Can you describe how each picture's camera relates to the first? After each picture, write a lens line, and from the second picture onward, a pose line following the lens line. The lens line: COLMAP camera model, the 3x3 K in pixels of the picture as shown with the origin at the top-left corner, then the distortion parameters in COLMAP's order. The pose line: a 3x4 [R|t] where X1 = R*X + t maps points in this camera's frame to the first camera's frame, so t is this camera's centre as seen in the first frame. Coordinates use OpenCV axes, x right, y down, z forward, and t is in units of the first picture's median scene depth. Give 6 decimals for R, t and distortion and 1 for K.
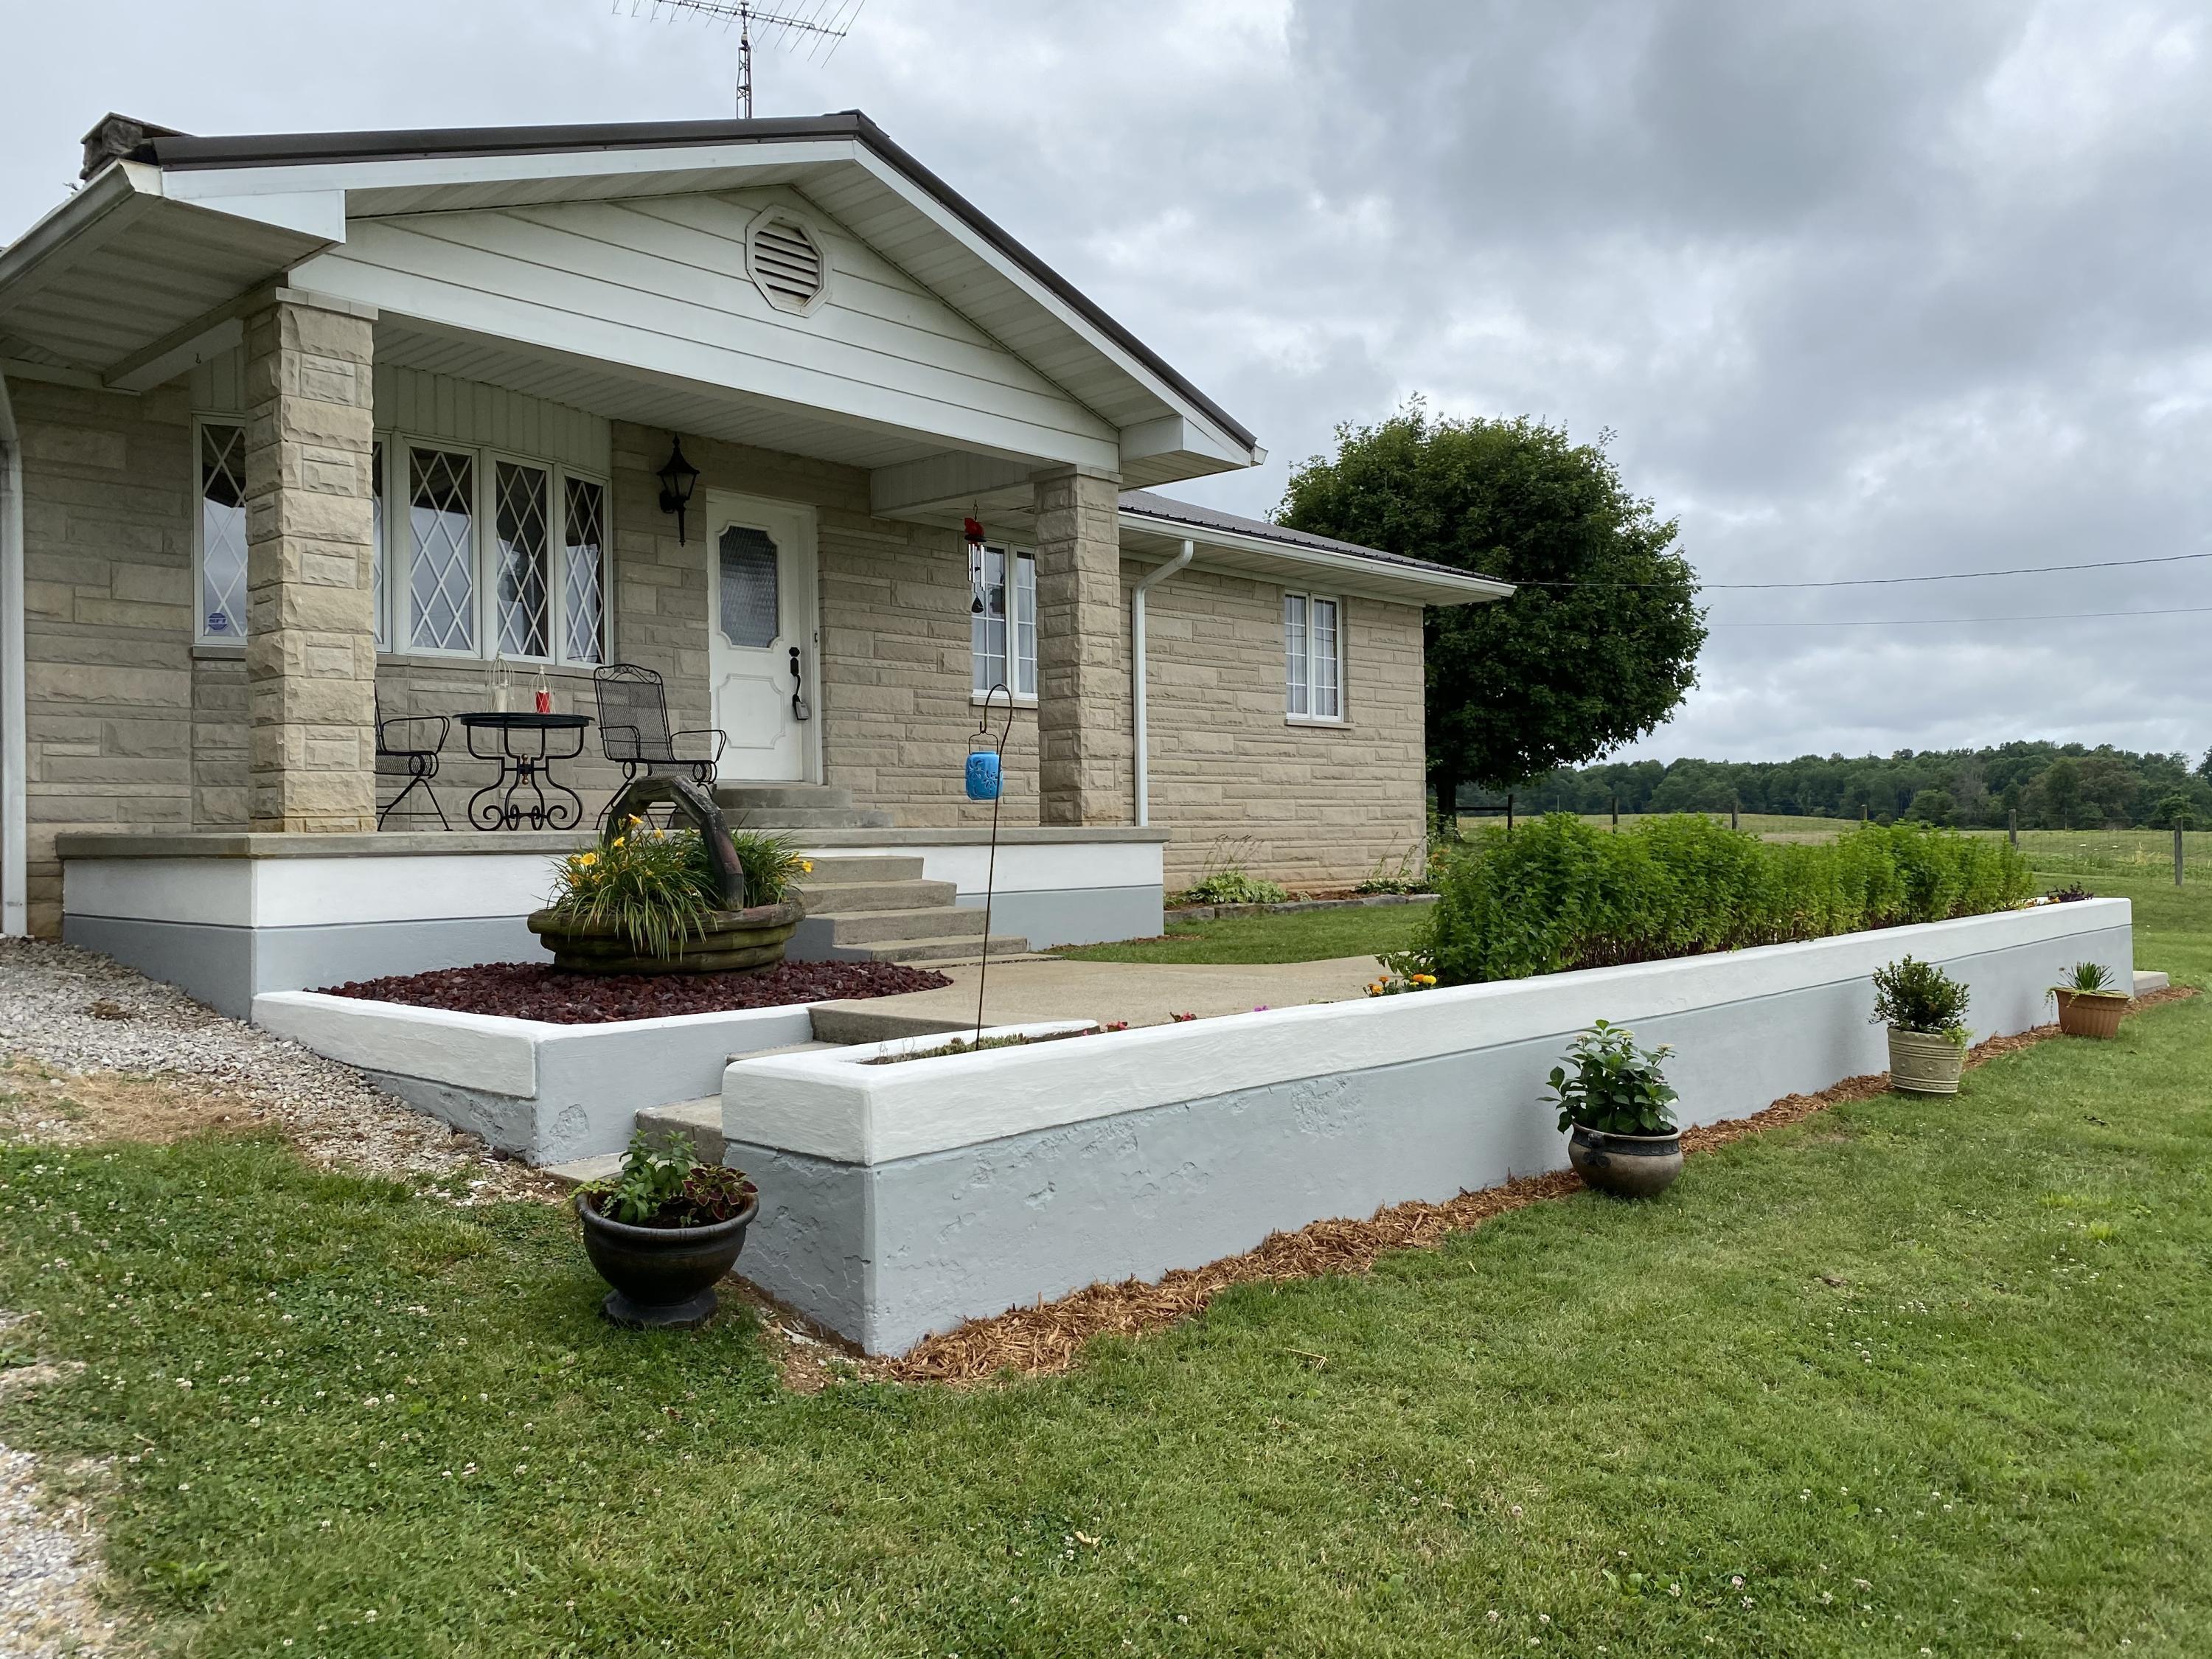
lens RADIAL K [[1672.7, 0, 1107.6], [0, 1672.7, 820.0], [0, 0, 1]] dist [0.127050, -0.307156]
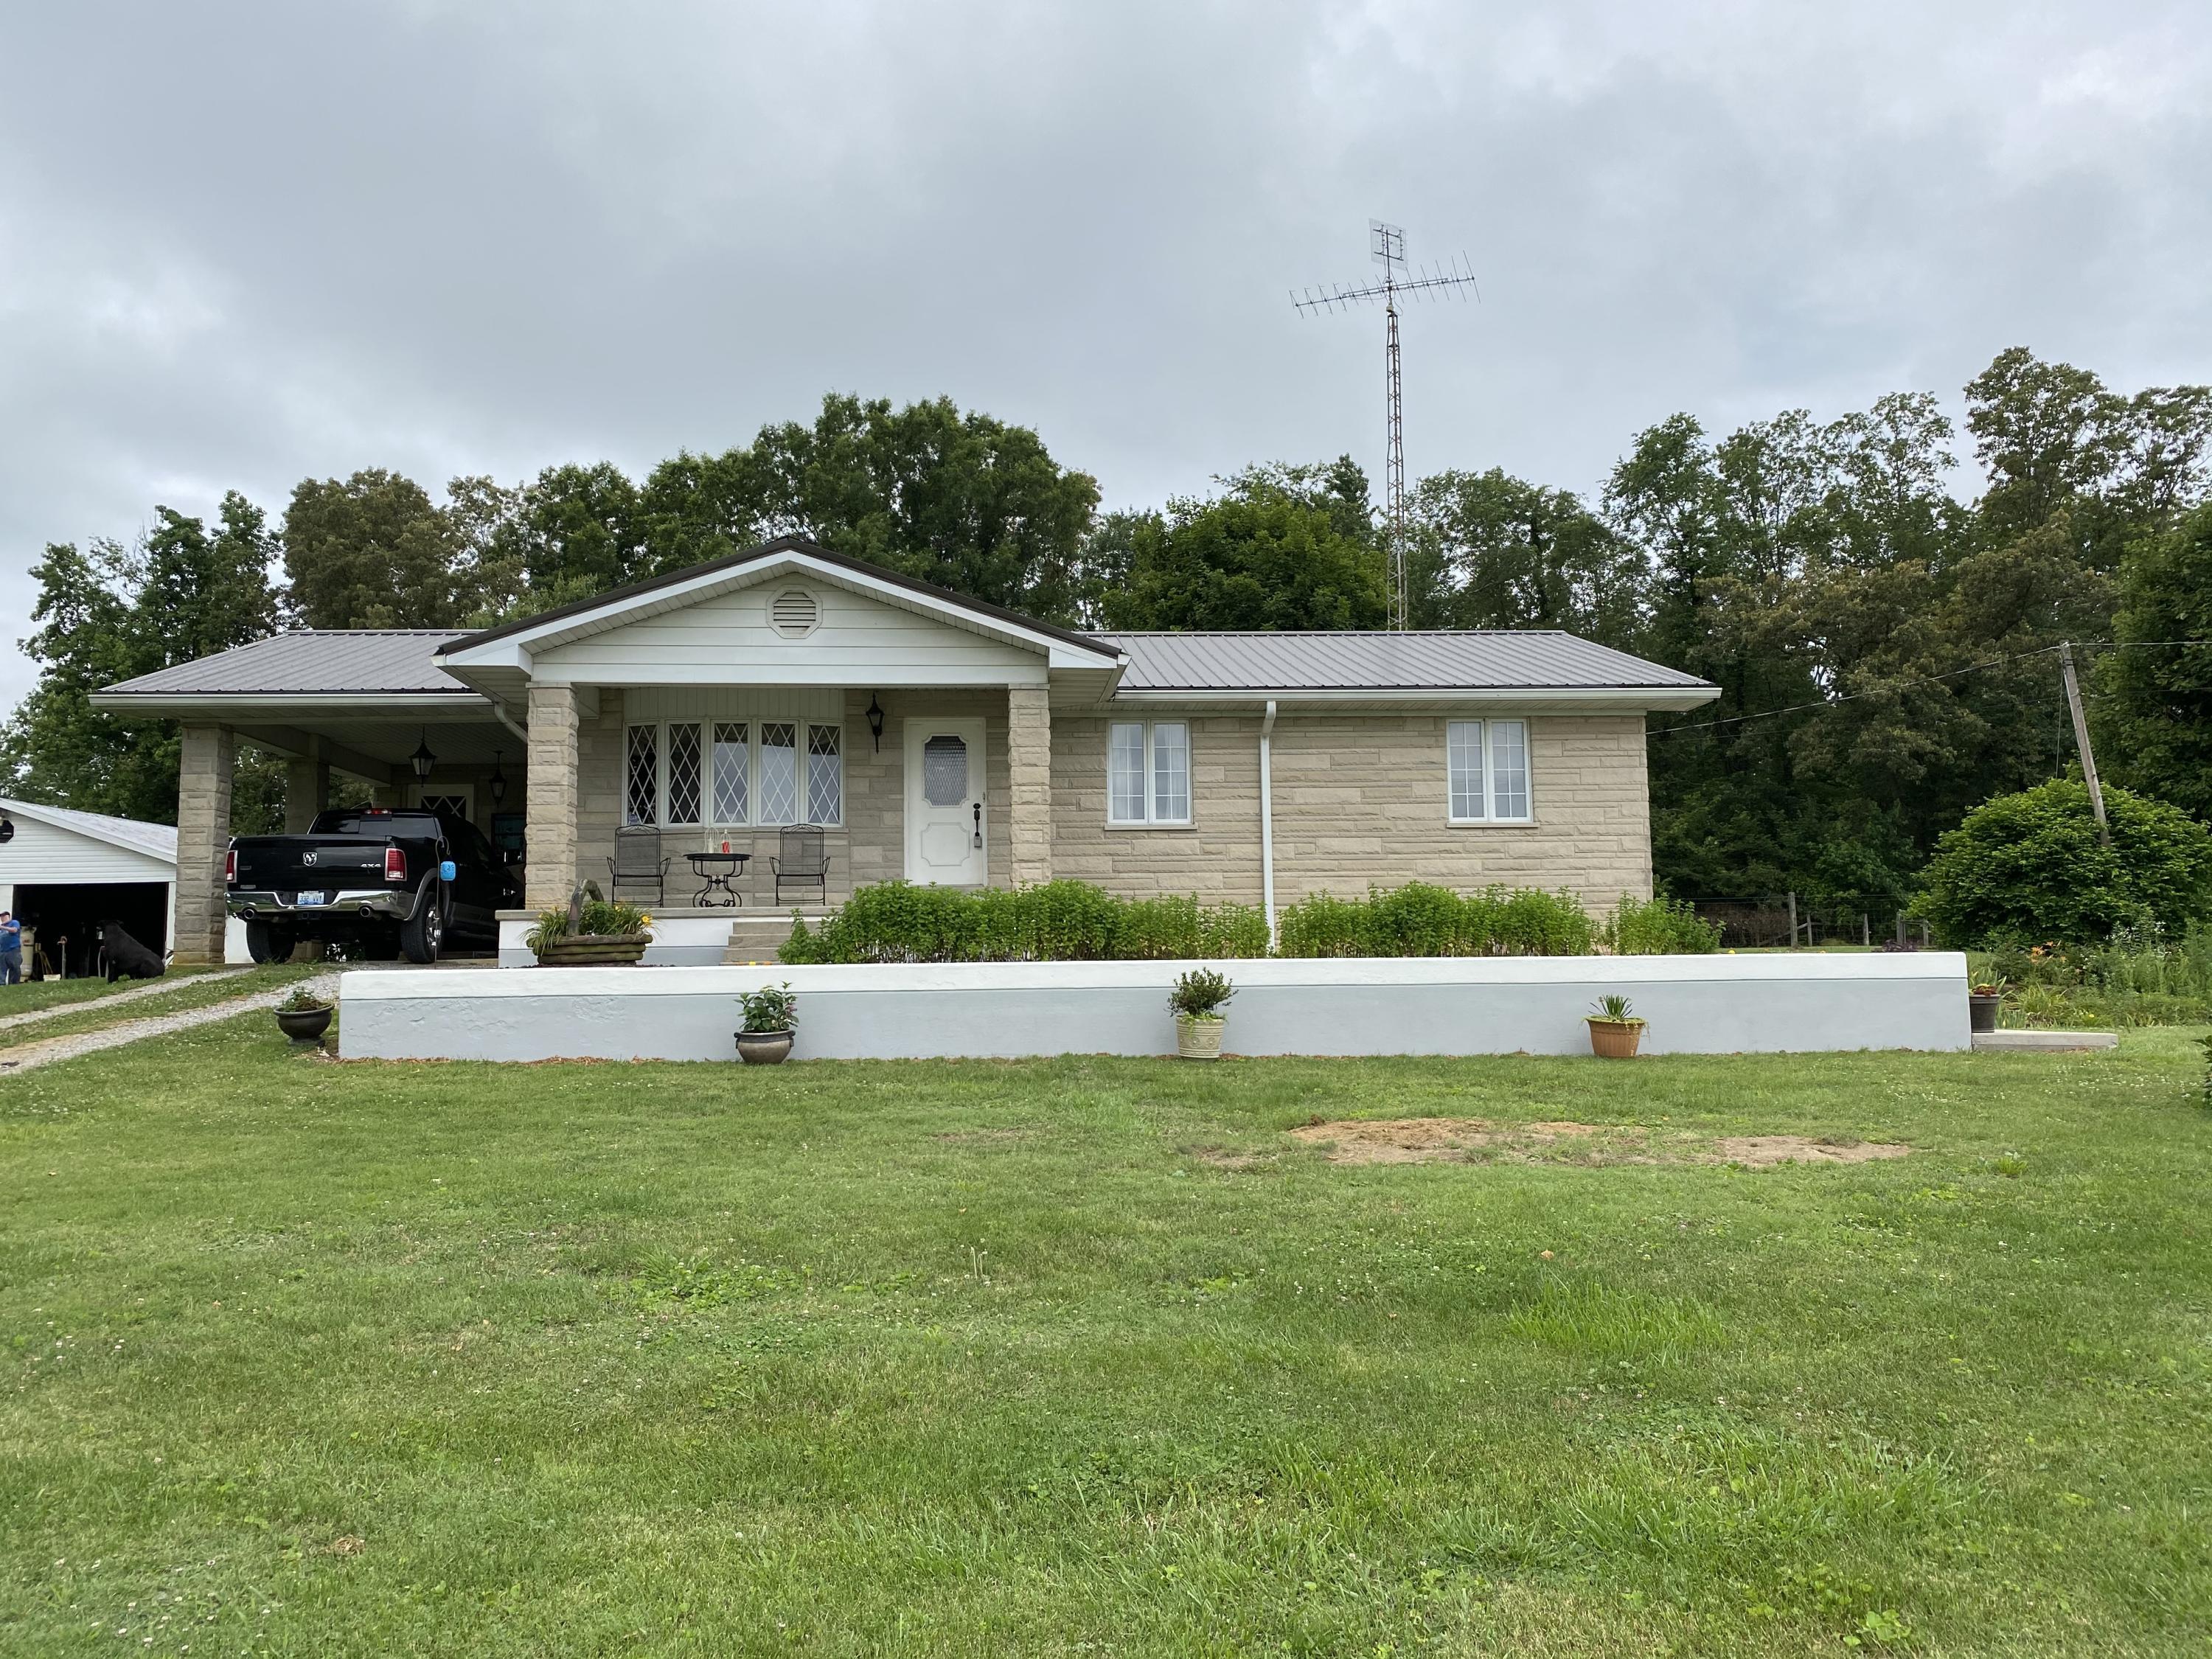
lens RADIAL K [[1672.7, 0, 1107.6], [0, 1672.7, 820.0], [0, 0, 1]] dist [0.127050, -0.307156]
pose [[0.731096, -0.065609, -0.679113, 1.133954], [0.010247, 0.996309, -0.085221, 0.060047], [0.682197, 0.055346, 0.729070, -0.113240]]
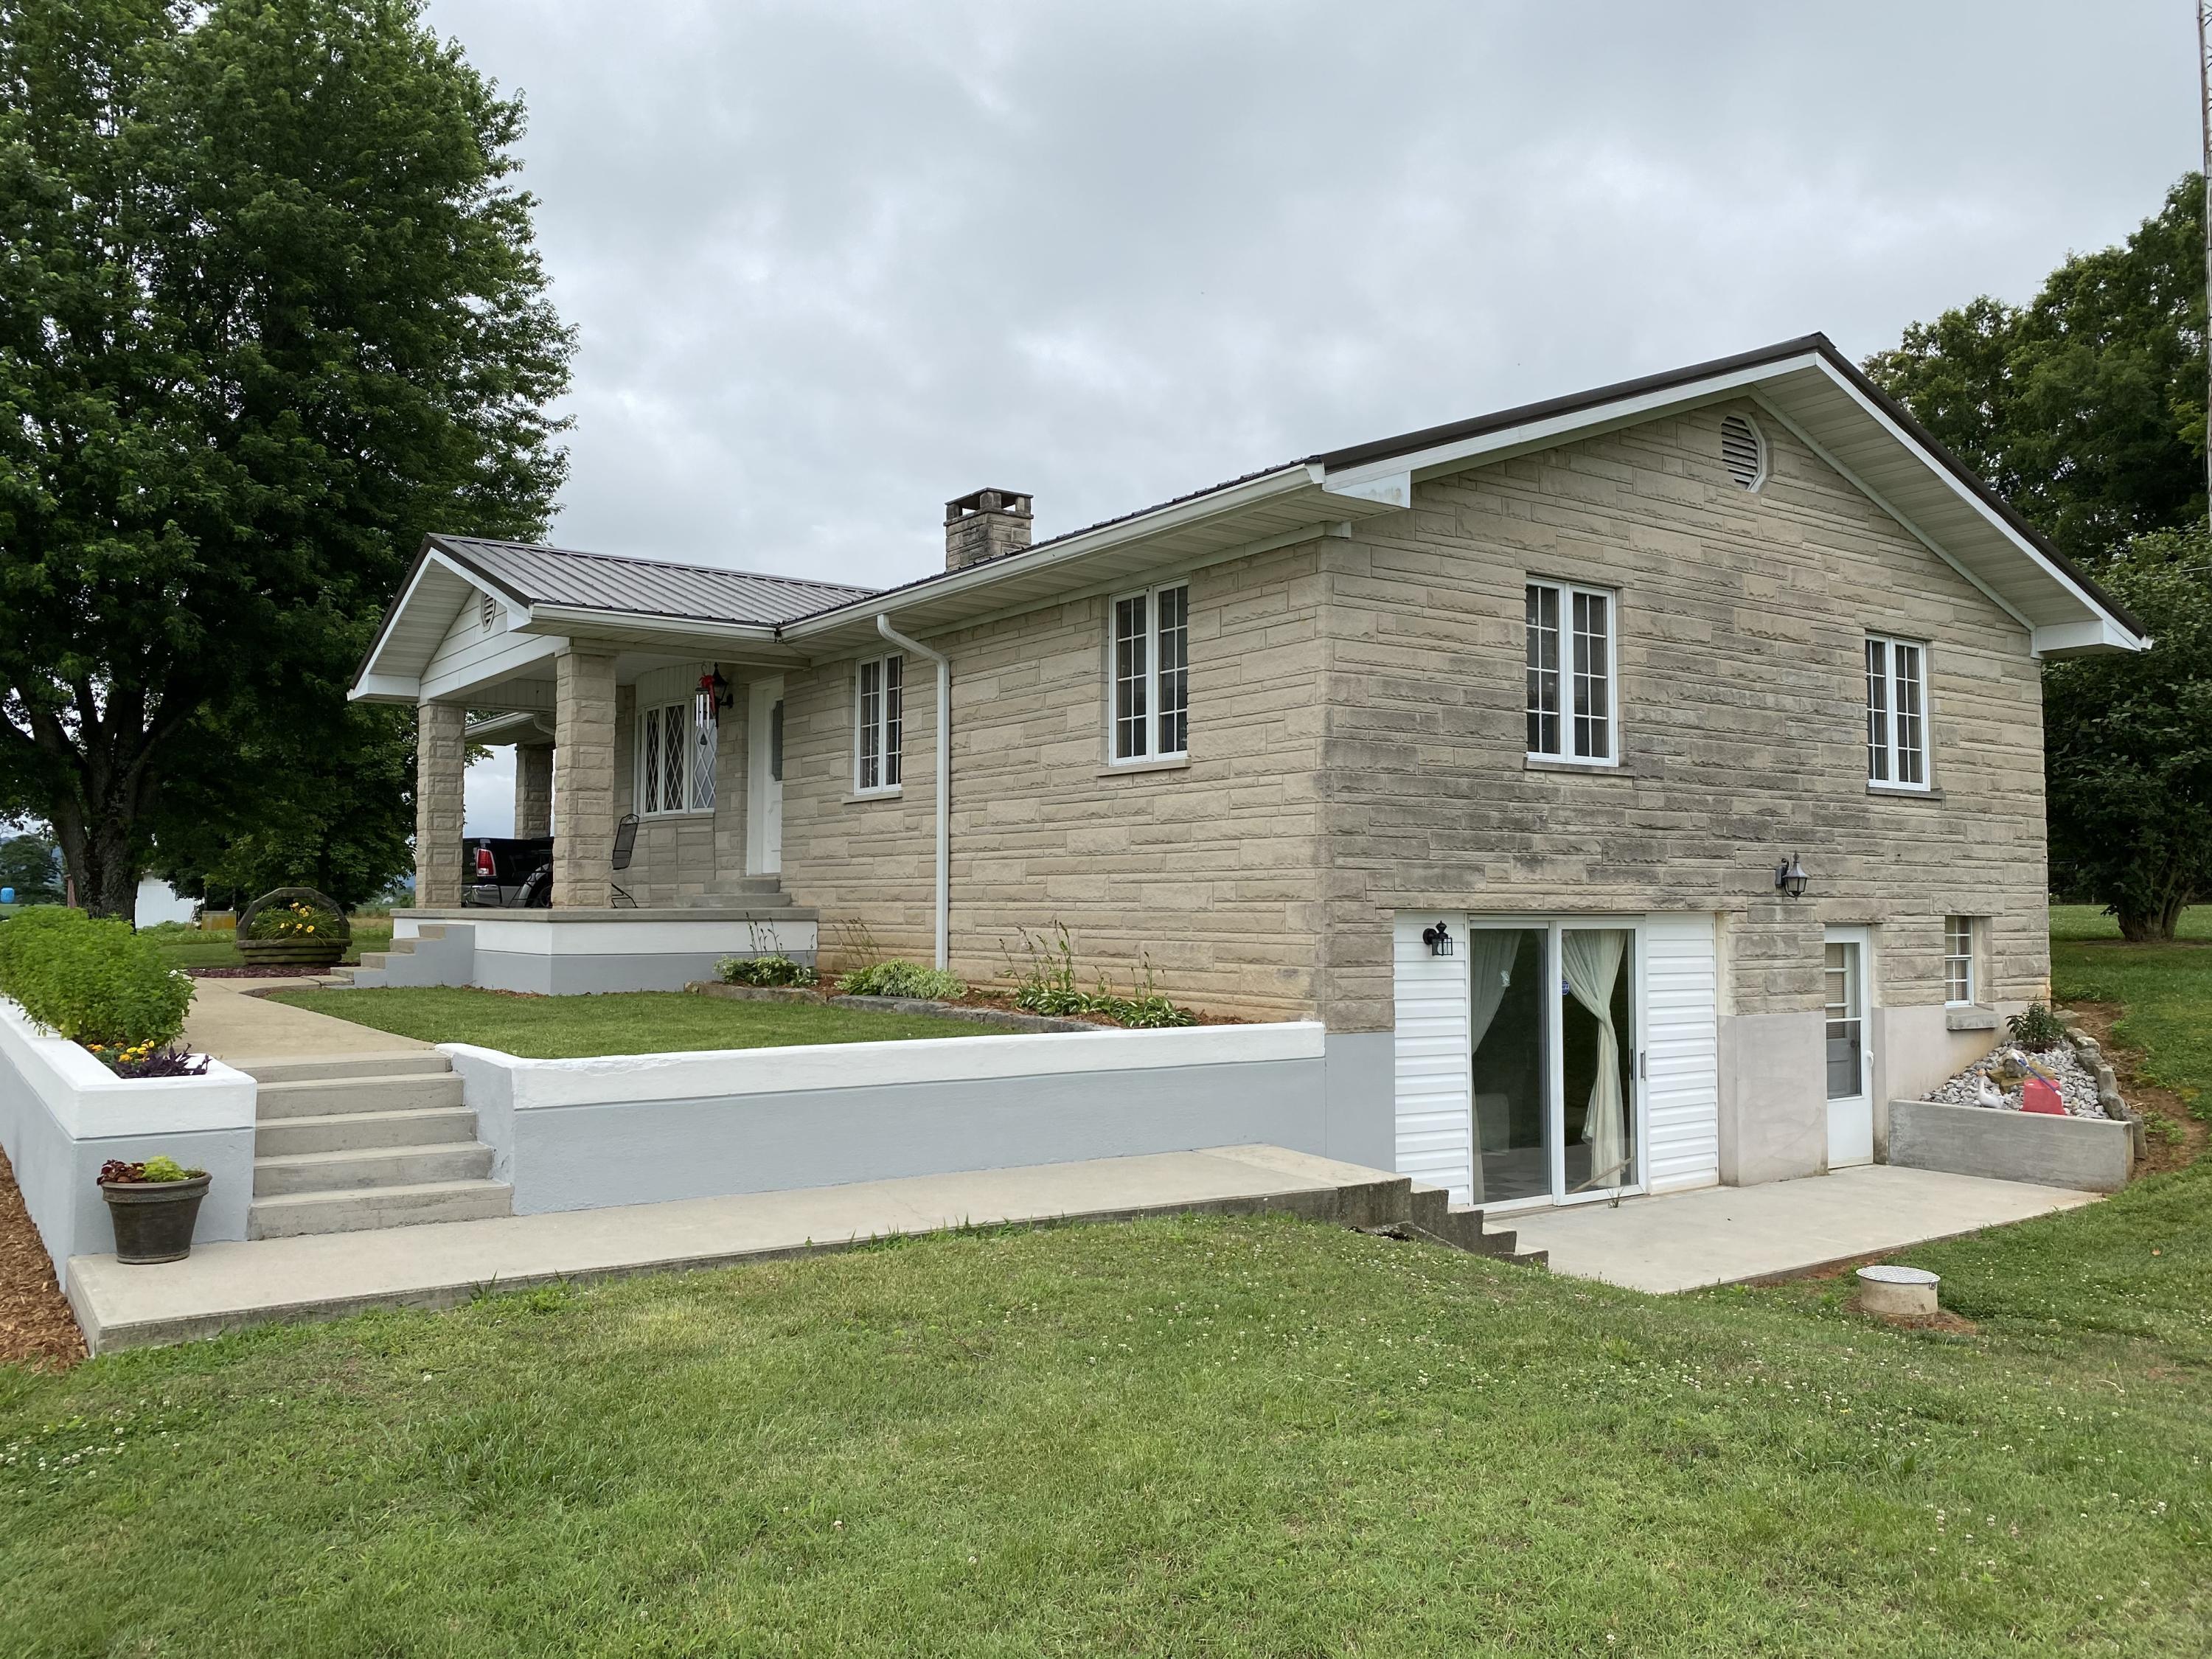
lens RADIAL K [[1672.7, 0, 1107.6], [0, 1672.7, 820.0], [0, 0, 1]] dist [0.127050, -0.307156]
pose [[-0.197156, -0.035677, -0.979723, 1.260910], [0.011900, 0.999177, -0.038780, -0.011036], [0.980300, -0.019305, -0.196569, 1.708655]]
